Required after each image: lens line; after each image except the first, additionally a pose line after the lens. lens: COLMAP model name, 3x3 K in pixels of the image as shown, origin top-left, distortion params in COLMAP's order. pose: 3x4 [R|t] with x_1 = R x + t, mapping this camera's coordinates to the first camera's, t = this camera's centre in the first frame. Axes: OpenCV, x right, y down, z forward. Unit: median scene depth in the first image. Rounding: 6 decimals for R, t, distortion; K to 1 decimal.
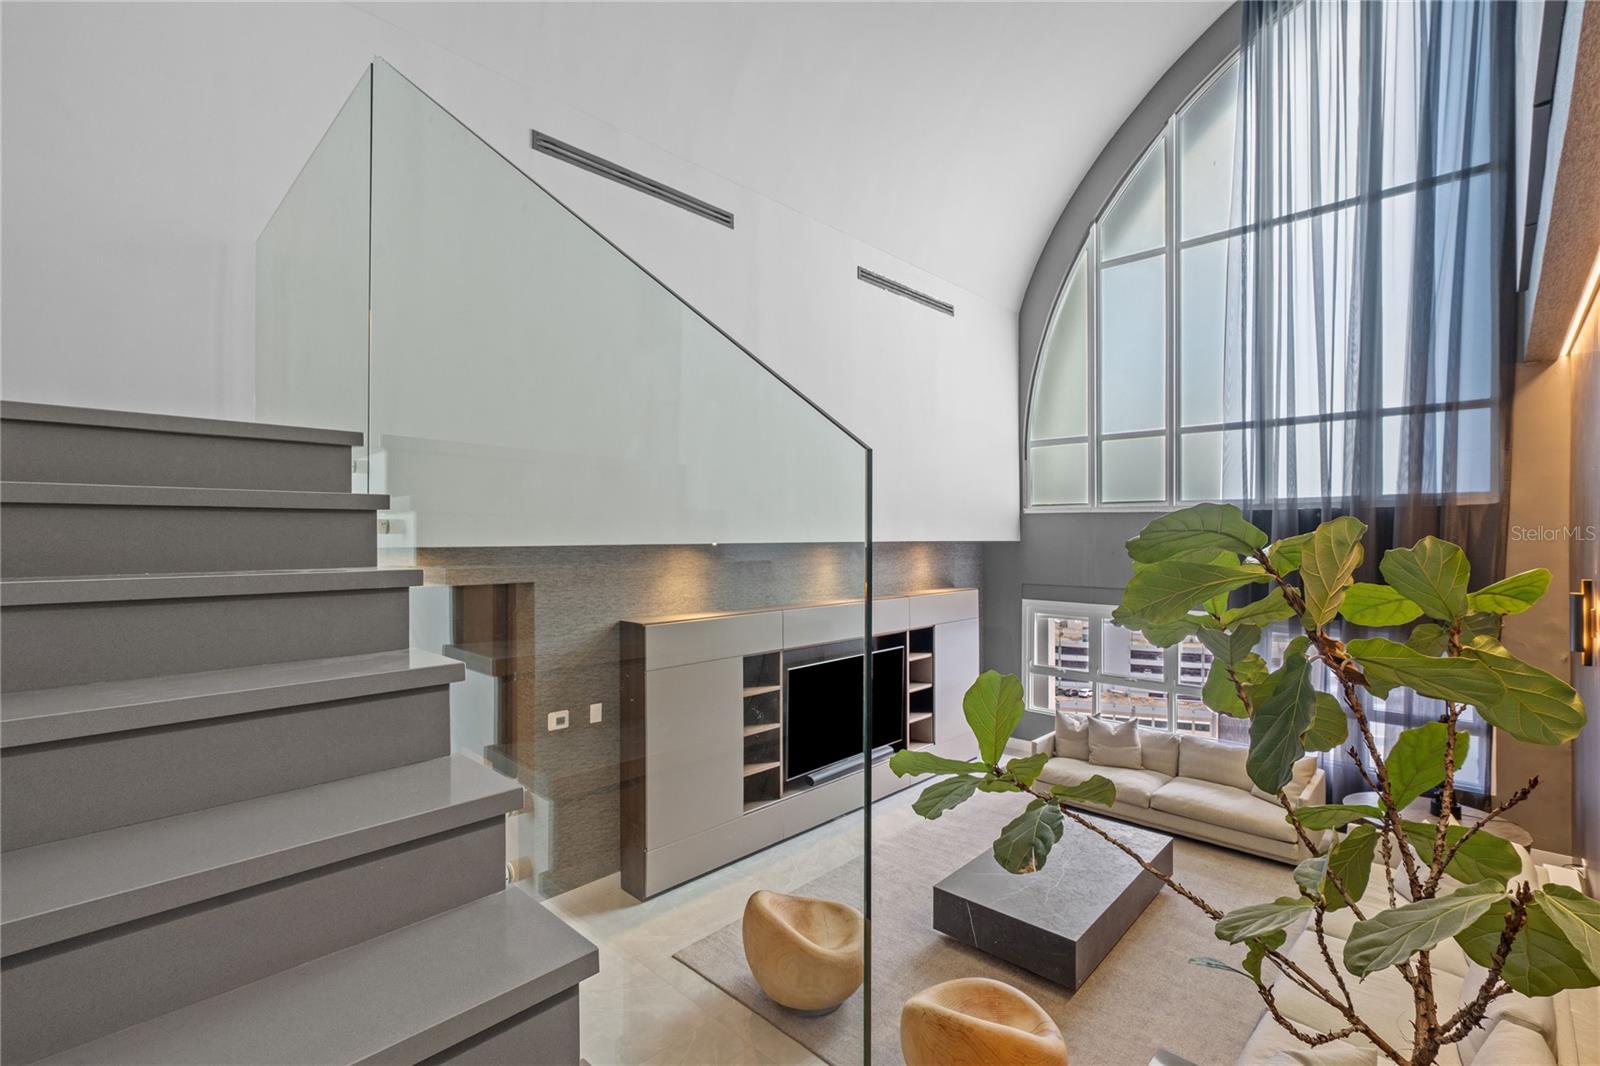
lens RADIAL K [[706.3, 0, 800.0], [0, 706.3, 533.0], [0, 0, 1]] dist [-0.003632, -0.000070]
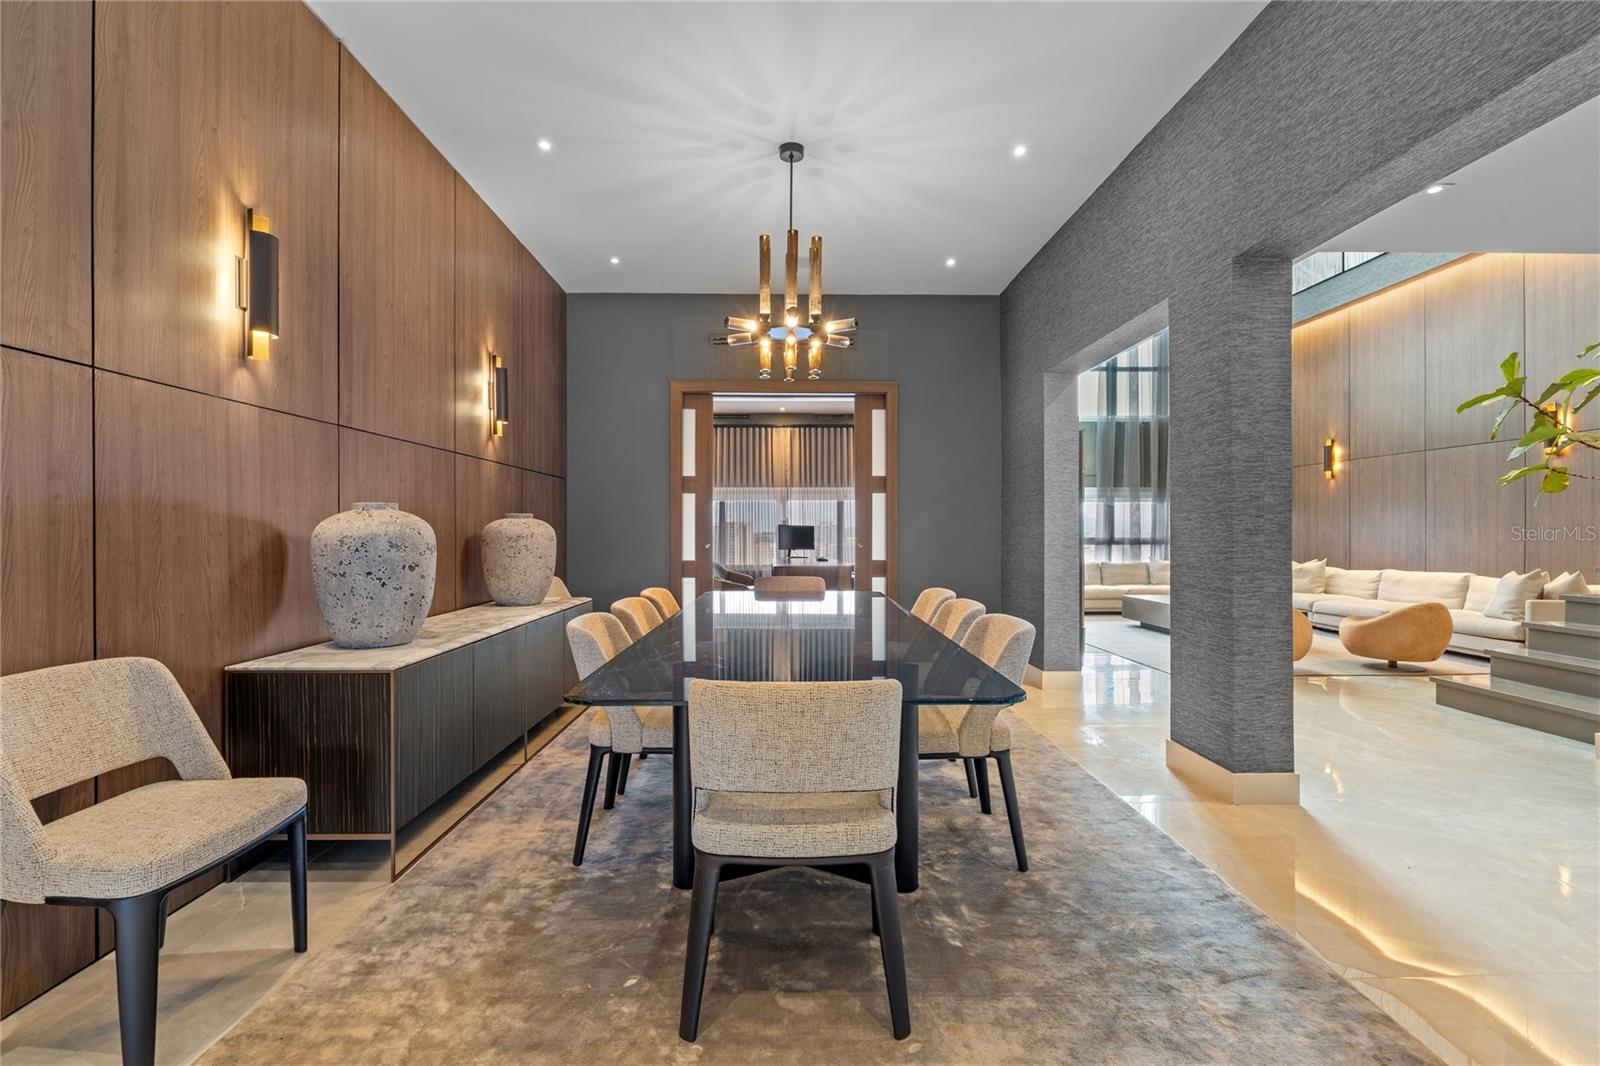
lens RADIAL K [[714.9, 0, 800.0], [0, 714.9, 533.0], [0, 0, 1]] dist [-0.002997, 0.000795]
pose [[0.692609, 0.001051, 0.721312, -1.049044], [-0.006892, 0.999963, 0.005160, 0.221079], [-0.721280, -0.008545, 0.692591, 0.395321]]
